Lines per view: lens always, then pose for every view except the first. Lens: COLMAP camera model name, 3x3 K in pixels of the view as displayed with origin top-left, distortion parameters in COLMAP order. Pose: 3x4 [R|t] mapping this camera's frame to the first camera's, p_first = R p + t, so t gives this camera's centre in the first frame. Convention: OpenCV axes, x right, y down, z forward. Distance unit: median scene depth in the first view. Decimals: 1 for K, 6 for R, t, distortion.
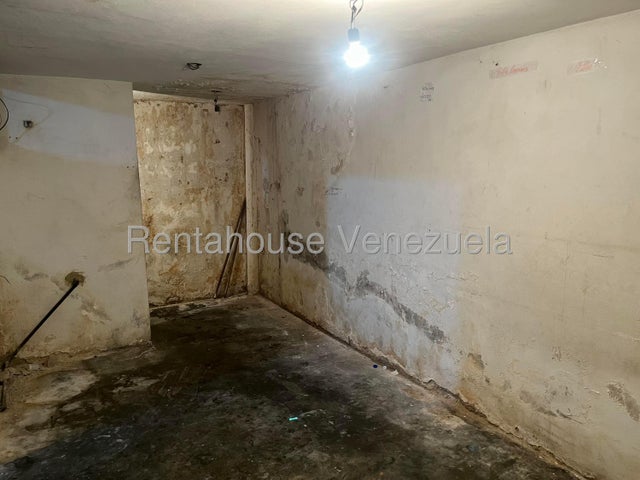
lens RADIAL K [[489.0, 0, 320.1], [0, 489.0, 239.7], [0, 0, 1]] dist [0.012507, -0.019112]
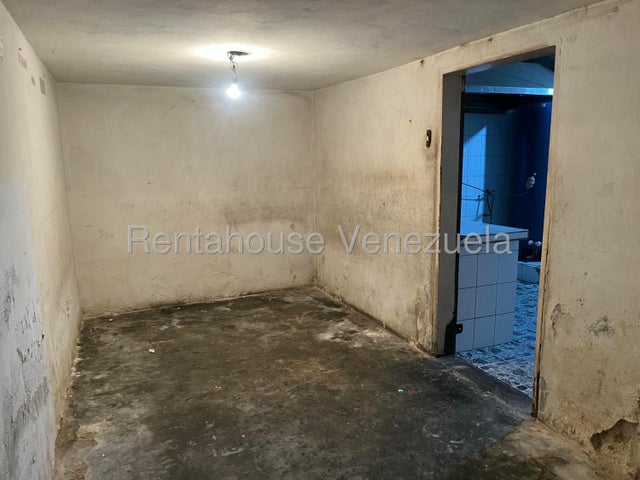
lens RADIAL K [[489.0, 0, 319.8], [0, 489.0, 240.2], [0, 0, 1]] dist [0.012507, -0.019112]
pose [[-0.990110, -0.003800, 0.140241, -0.310134], [0.041386, 0.947236, 0.317855, -0.266372], [-0.134049, 0.320515, -0.937710, 1.778780]]
